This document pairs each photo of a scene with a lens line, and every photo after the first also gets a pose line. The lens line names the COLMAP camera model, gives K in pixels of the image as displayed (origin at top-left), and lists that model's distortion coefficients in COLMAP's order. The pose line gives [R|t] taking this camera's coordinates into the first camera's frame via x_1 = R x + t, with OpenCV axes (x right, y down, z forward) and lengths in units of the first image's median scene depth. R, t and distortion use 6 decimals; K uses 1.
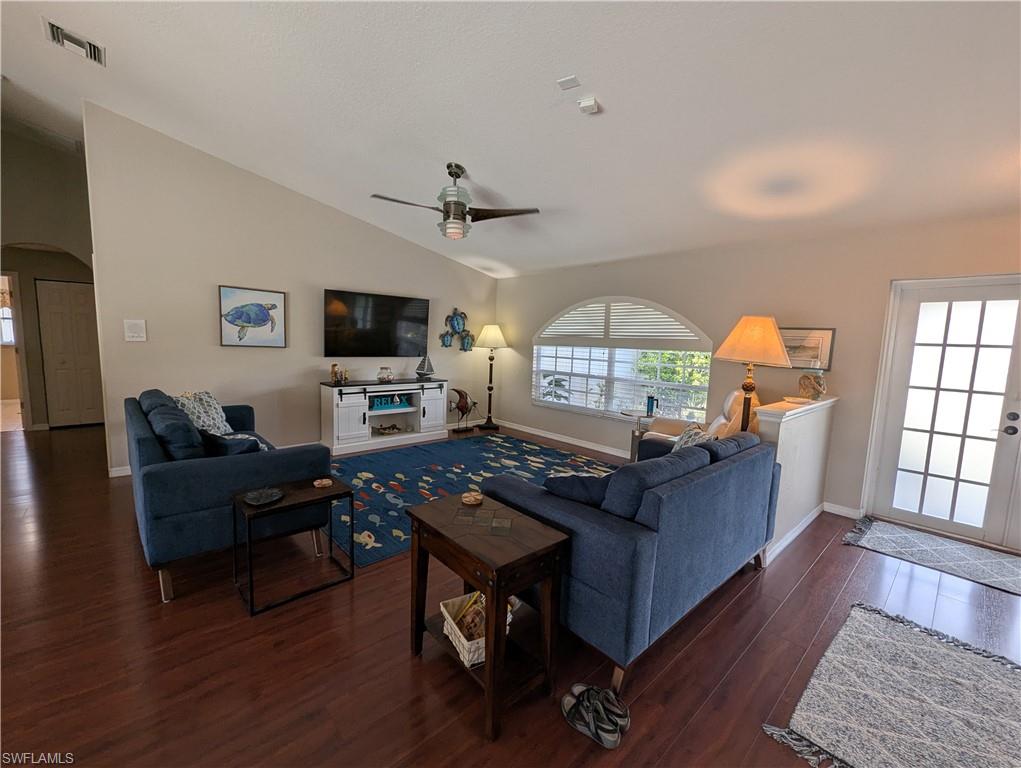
lens RADIAL K [[419.6, 0, 510.5], [0, 419.6, 384.0], [0, 0, 1]] dist [-0.001390, -0.000058]
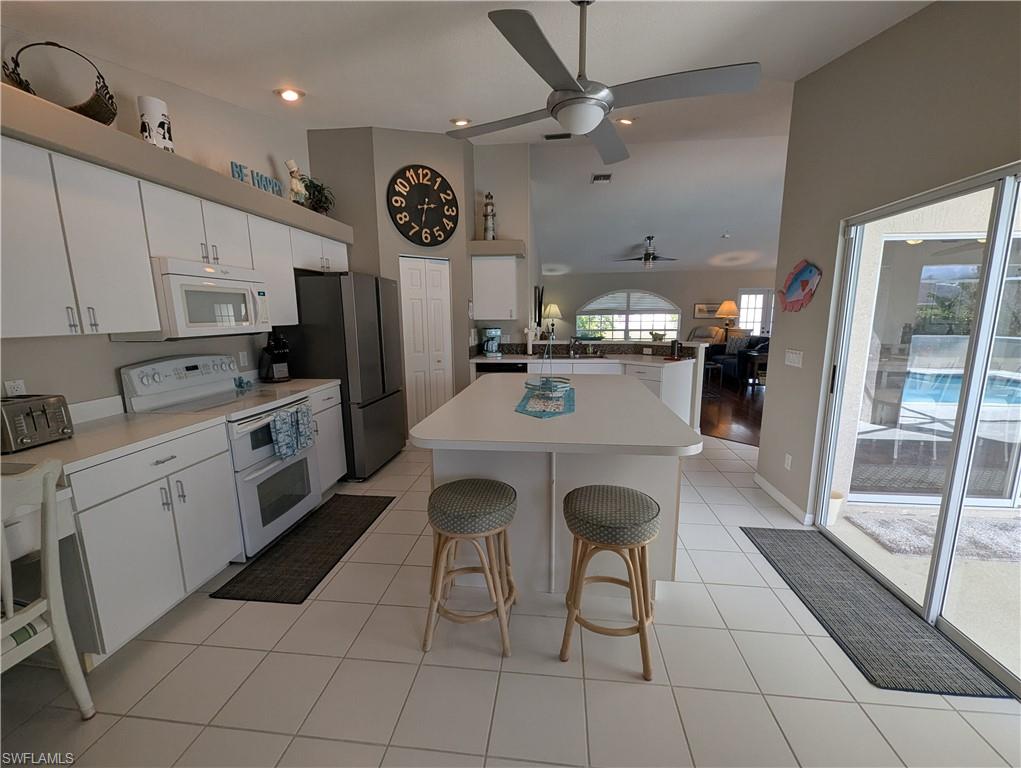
lens RADIAL K [[419.6, 0, 510.5], [0, 419.6, 384.0], [0, 0, 1]] dist [-0.001390, -0.000058]
pose [[0.752459, -0.146863, 0.642056, -1.685200], [0.102014, 0.989047, 0.106677, -0.032116], [-0.650690, -0.014771, 0.759200, -0.193750]]
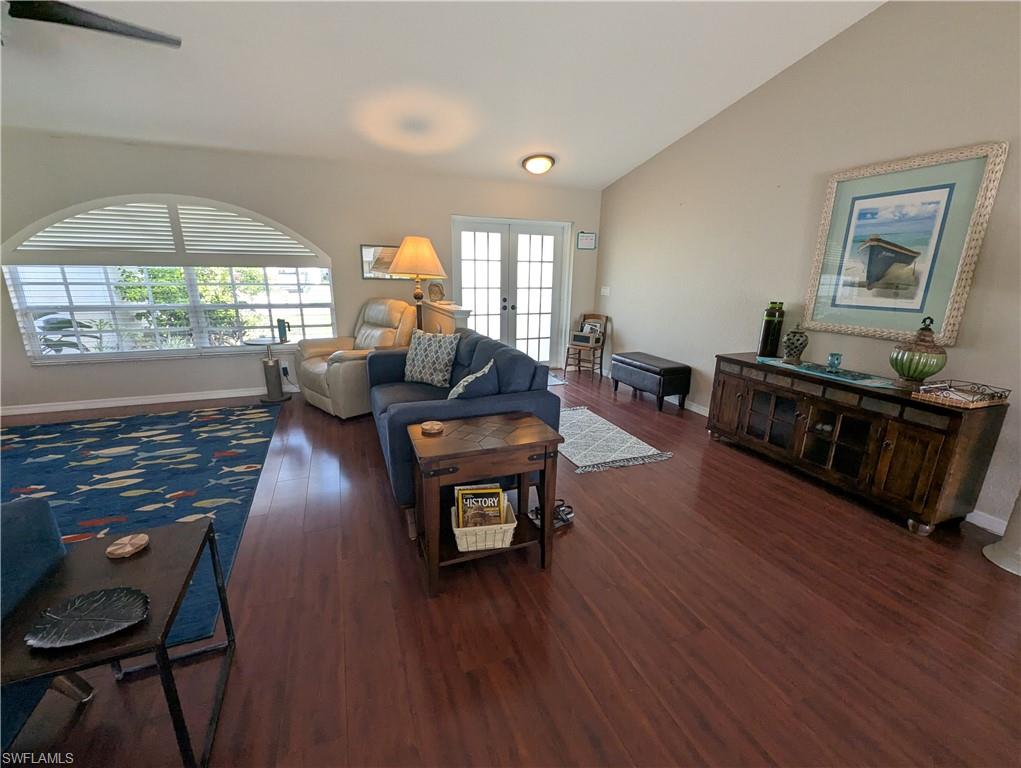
lens RADIAL K [[419.6, 0, 510.5], [0, 419.6, 384.0], [0, 0, 1]] dist [-0.001390, -0.000058]
pose [[0.346688, -0.268236, 0.898809, -0.332948], [0.091752, 0.963341, 0.252104, -0.019443], [-0.933482, -0.004934, 0.358590, 0.186103]]
